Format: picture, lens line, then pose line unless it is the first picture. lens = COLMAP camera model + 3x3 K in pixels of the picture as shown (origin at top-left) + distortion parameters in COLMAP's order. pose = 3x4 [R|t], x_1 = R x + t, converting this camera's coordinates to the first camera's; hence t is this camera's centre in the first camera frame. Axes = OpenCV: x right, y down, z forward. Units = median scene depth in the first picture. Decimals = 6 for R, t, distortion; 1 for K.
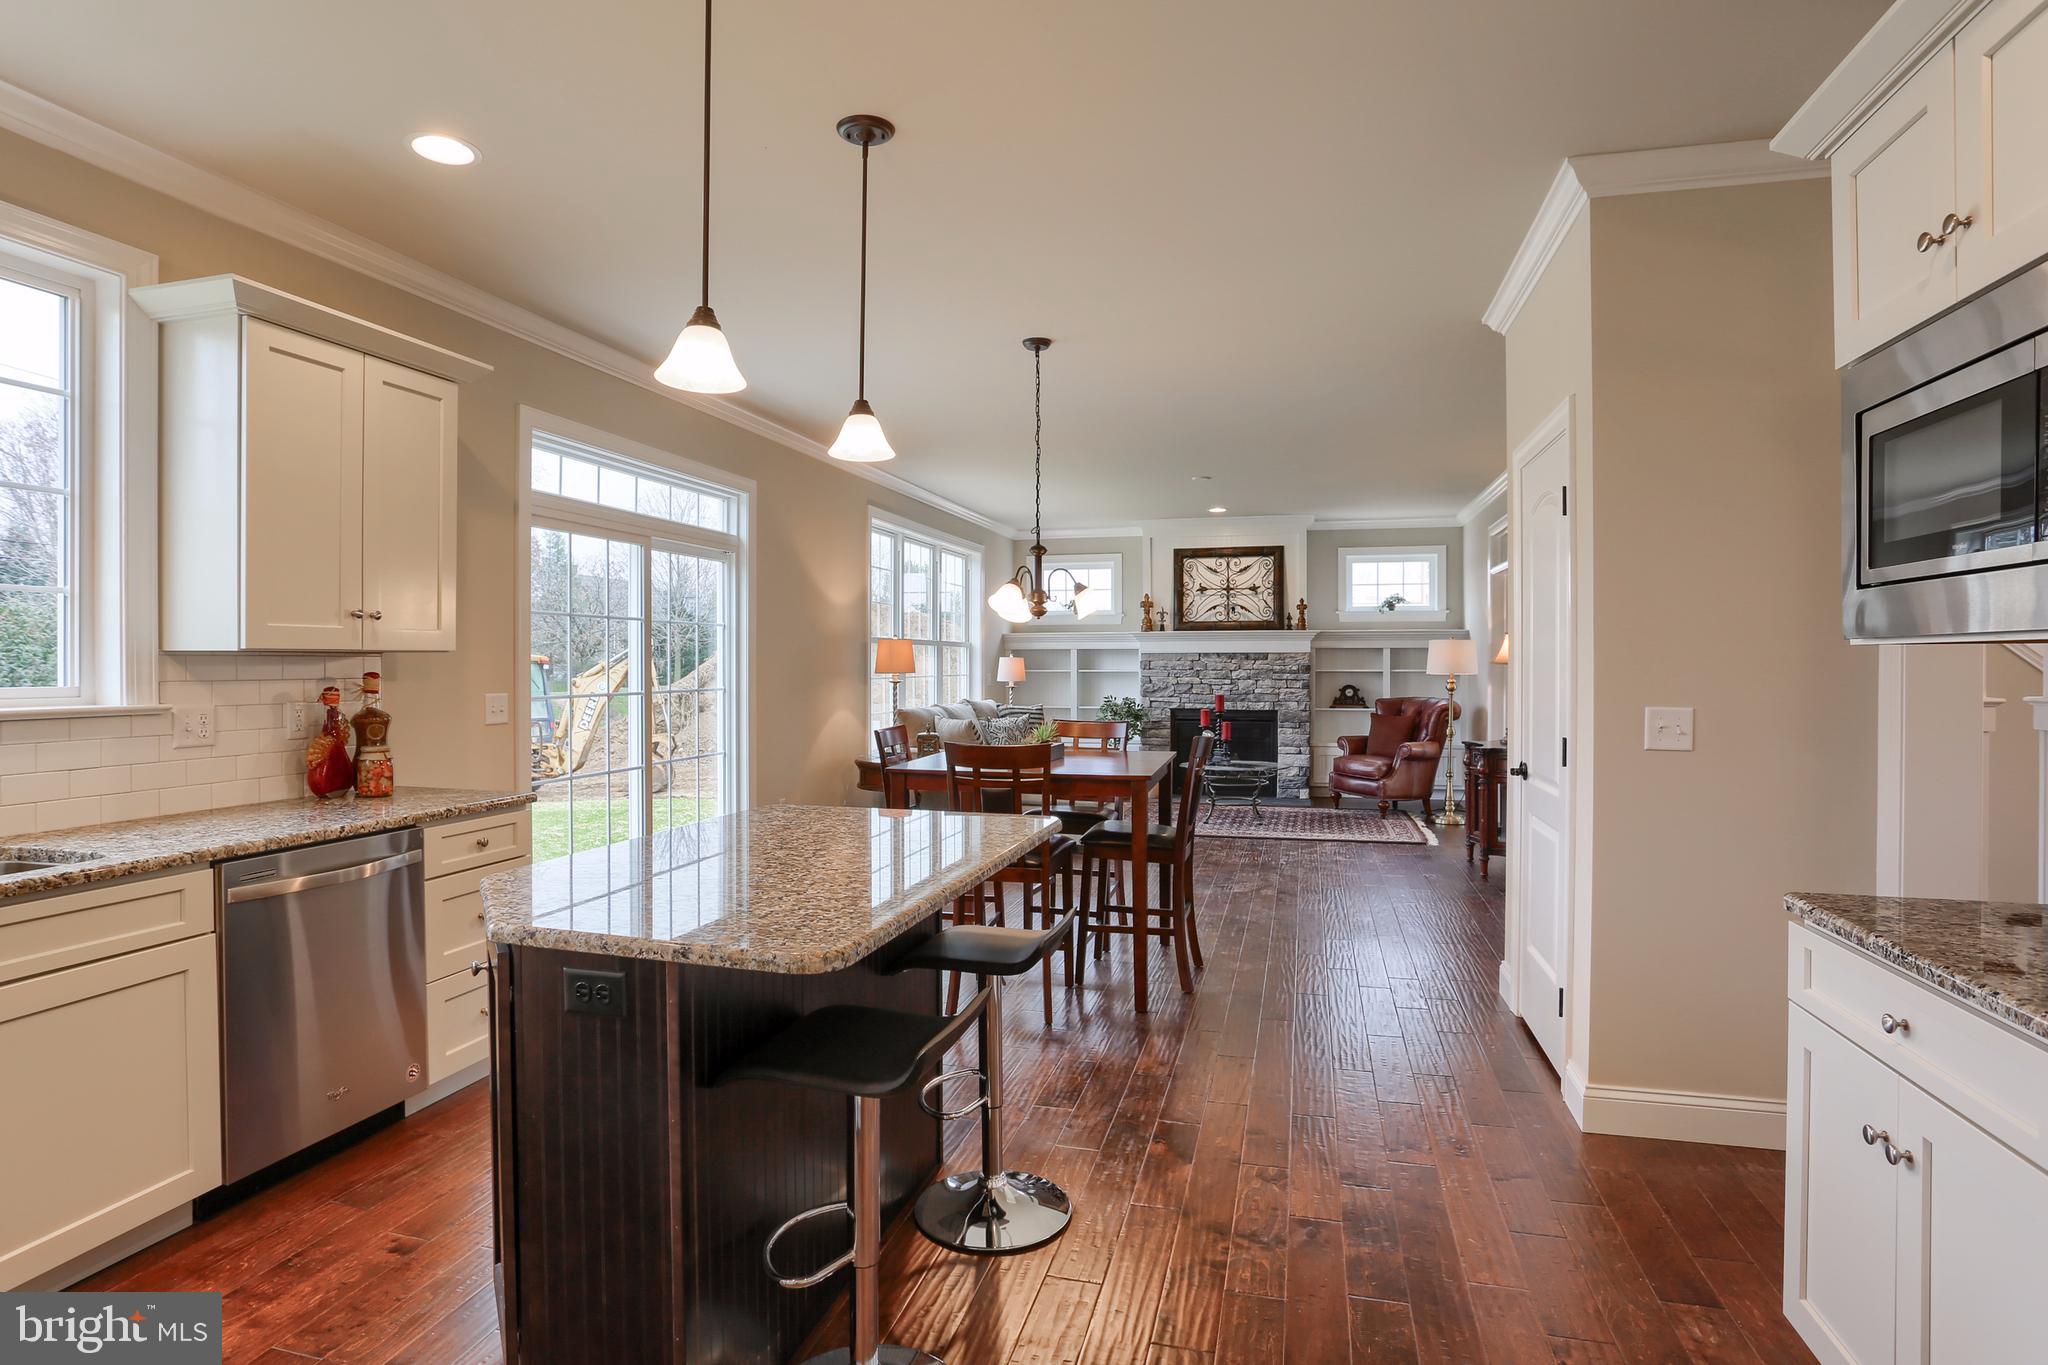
lens RADIAL K [[1058.4, 0, 1010.1], [0, 1058.4, 668.6], [0, 0, 1]] dist [-0.084207, 0.045000]
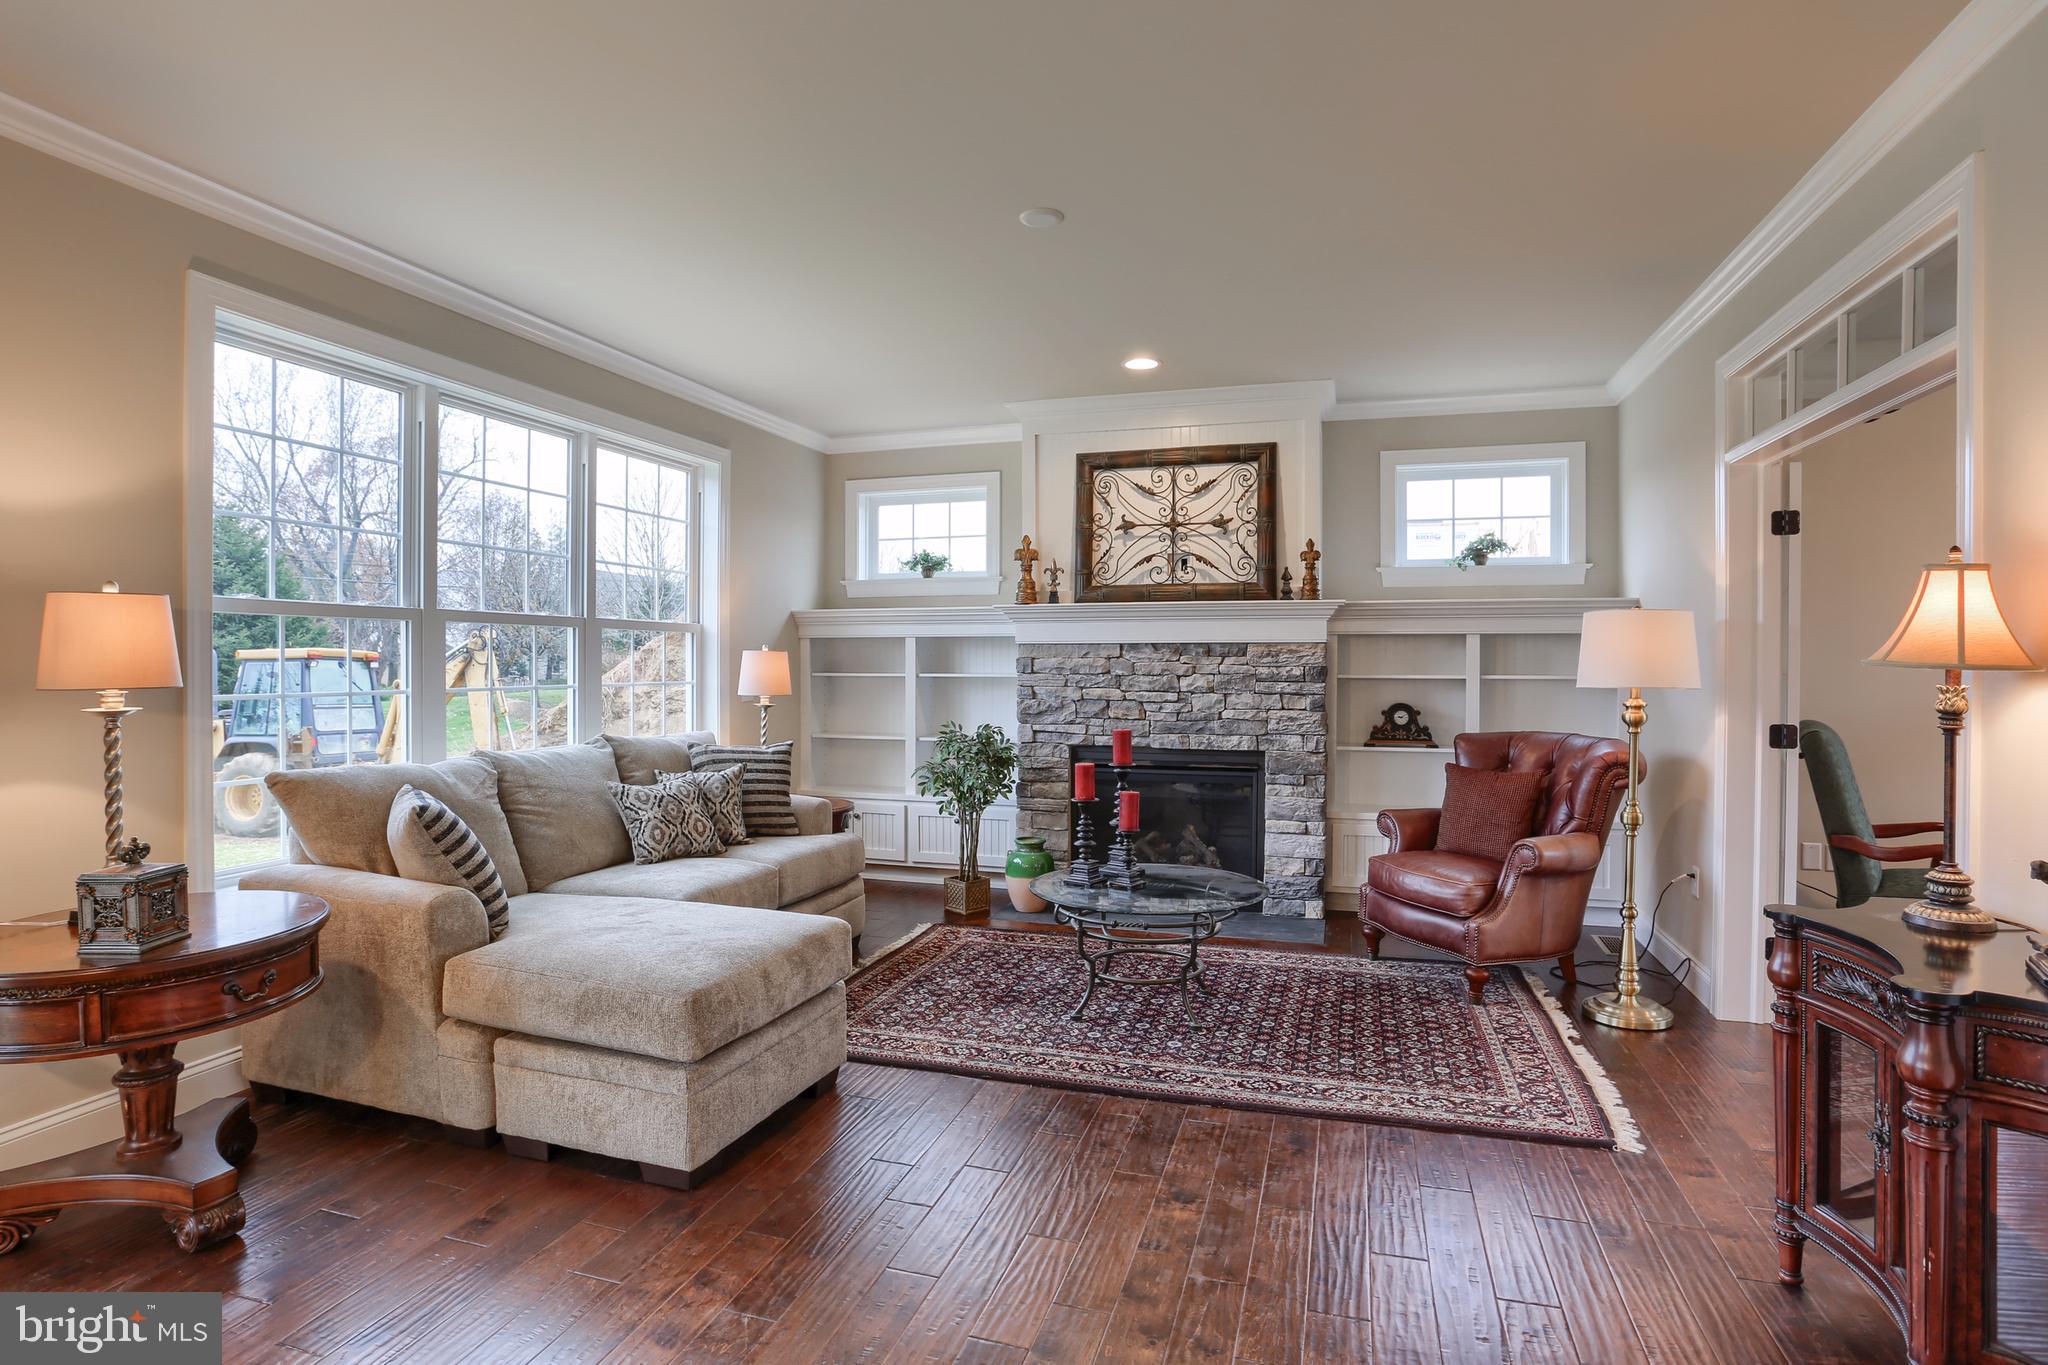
lens RADIAL K [[1058.4, 0, 1010.1], [0, 1058.4, 668.6], [0, 0, 1]] dist [-0.084207, 0.045000]
pose [[0.999221, 0.002502, -0.039395, 0.146333], [-0.002452, 0.999996, 0.001300, -0.002504], [0.039398, -0.001202, 0.999223, 0.463256]]
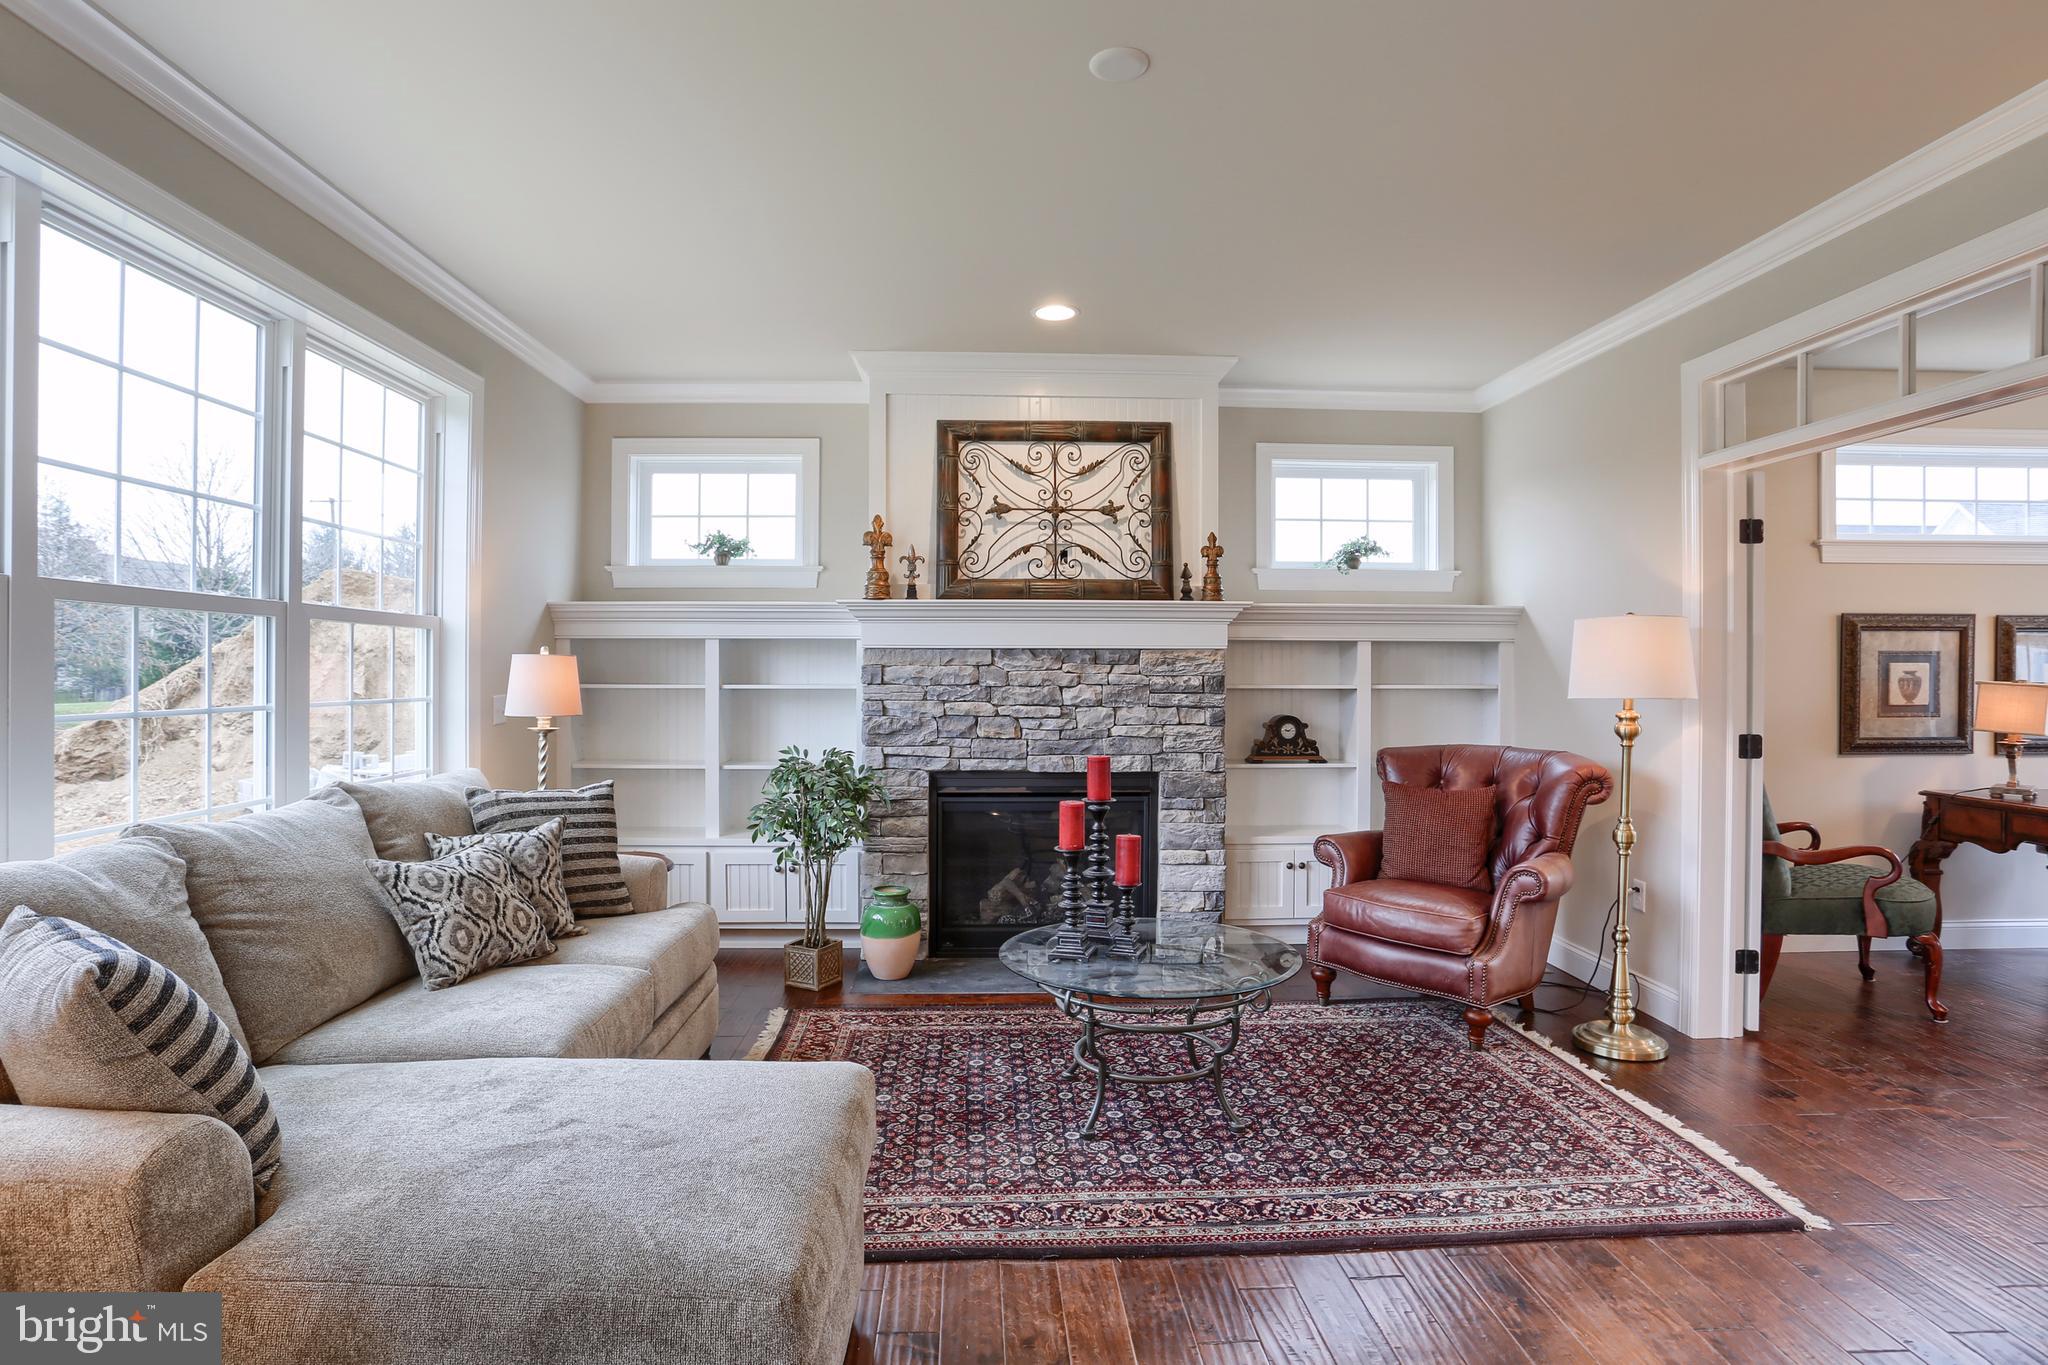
lens RADIAL K [[1058.4, 0, 1010.1], [0, 1058.4, 668.6], [0, 0, 1]] dist [-0.084207, 0.045000]
pose [[0.952354, 0.003403, 0.304976, 0.047819], [-0.001462, 0.999977, -0.006591, -0.003205], [-0.304991, 0.005831, 0.952337, 0.572561]]
